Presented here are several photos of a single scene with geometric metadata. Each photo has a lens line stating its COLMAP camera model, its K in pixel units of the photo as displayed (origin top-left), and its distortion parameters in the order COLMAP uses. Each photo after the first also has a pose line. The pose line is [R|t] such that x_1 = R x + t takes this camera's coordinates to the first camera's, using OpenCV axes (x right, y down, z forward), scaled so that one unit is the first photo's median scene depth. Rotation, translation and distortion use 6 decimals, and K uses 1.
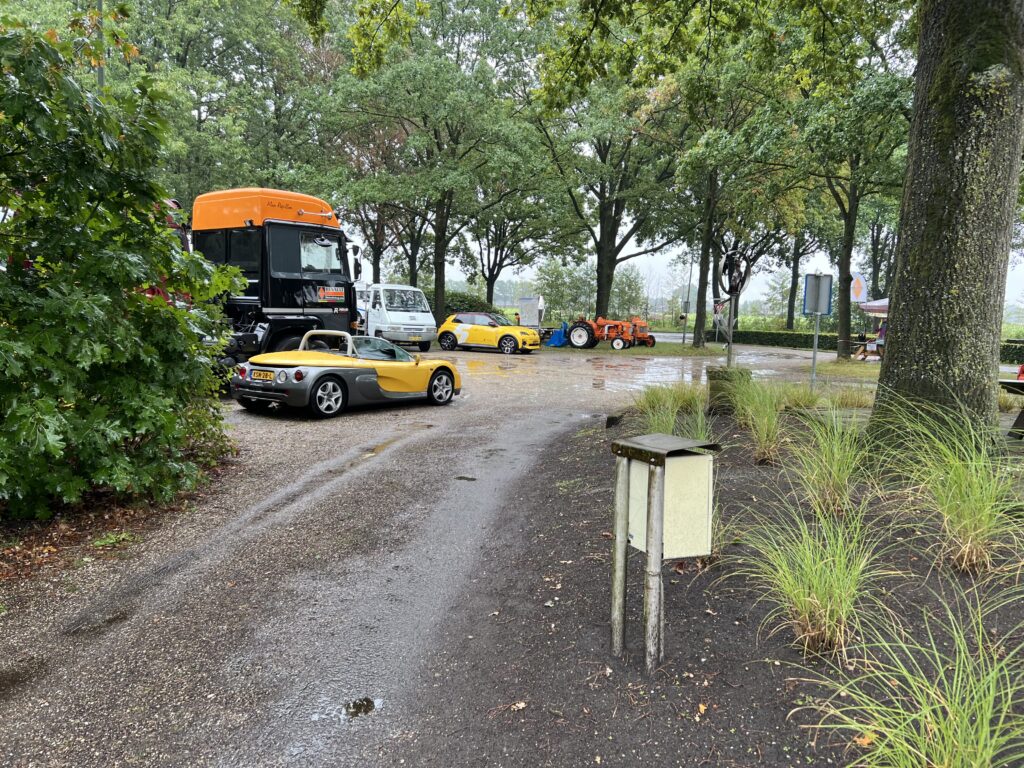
lens RADIAL K [[759.4, 0, 518.0], [0, 759.4, 383.9], [0, 0, 1]] dist [0.036561, -0.049277]
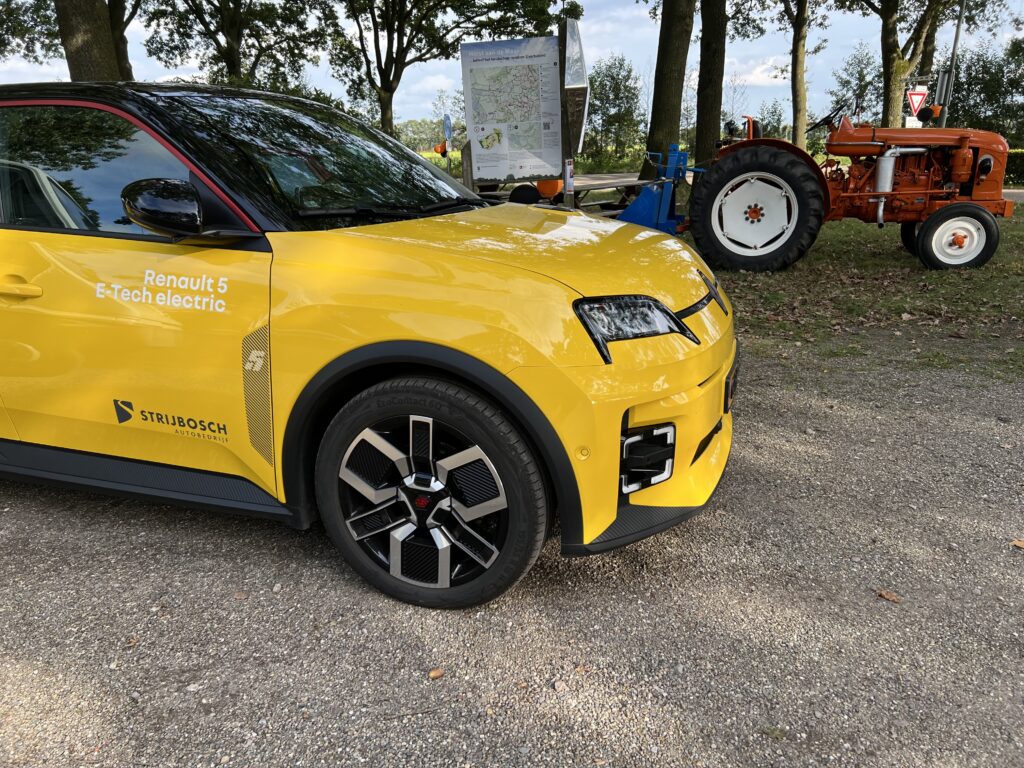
lens RADIAL K [[759.4, 0, 518.0], [0, 759.4, 383.9], [0, 0, 1]] dist [0.036561, -0.049277]
pose [[0.992782, -0.088742, 0.080681, -0.003831], [0.070958, 0.976936, 0.201397, -0.032832], [-0.096693, -0.194219, 0.976181, 0.405289]]
